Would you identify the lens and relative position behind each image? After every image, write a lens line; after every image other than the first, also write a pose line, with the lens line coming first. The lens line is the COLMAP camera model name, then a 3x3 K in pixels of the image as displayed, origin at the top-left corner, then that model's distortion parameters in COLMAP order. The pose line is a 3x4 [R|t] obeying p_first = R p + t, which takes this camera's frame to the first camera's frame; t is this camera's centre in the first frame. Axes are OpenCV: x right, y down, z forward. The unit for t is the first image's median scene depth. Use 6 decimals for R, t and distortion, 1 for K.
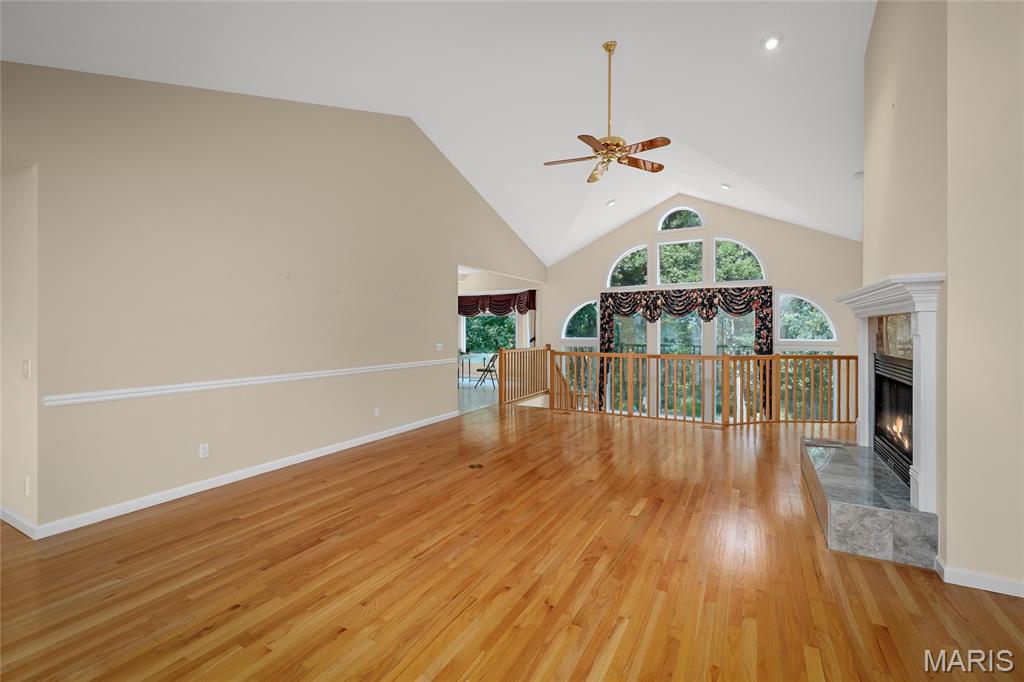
lens RADIAL K [[438.5, 0, 512.4], [0, 438.5, 332.1], [0, 0, 1]] dist [0.000165, 0.000292]
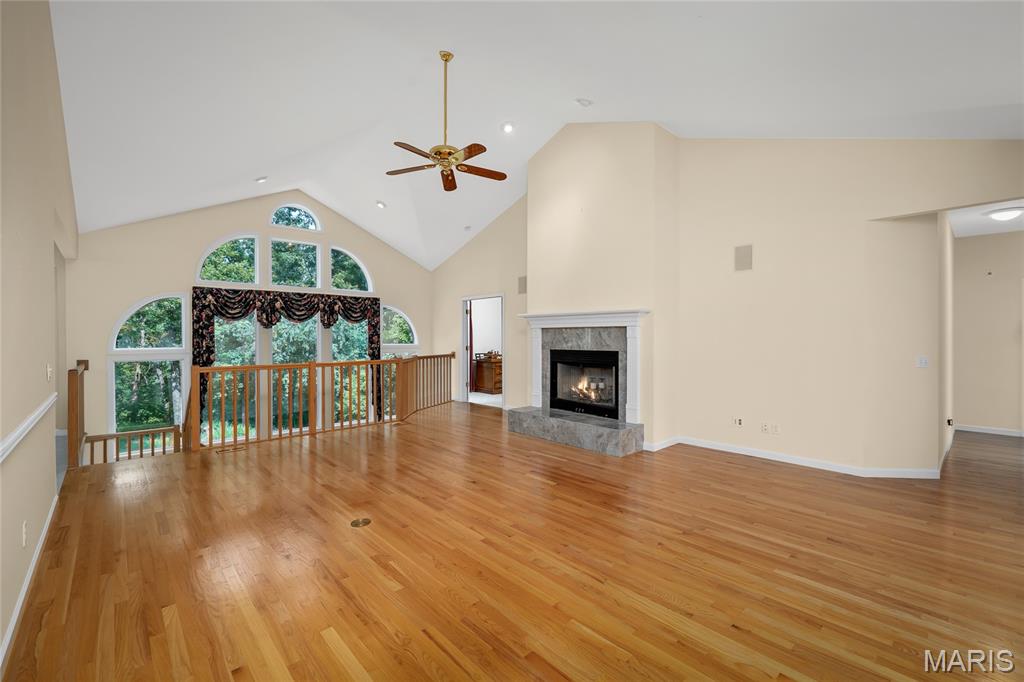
lens RADIAL K [[438.5, 0, 513.0], [0, 438.5, 340.0], [0, 0, 1]] dist [0.000165, 0.000292]
pose [[0.314716, -0.009086, 0.949142, -0.364217], [0.007685, 0.999946, 0.007024, -0.000099], [-0.949155, 0.005084, 0.314769, 0.280289]]
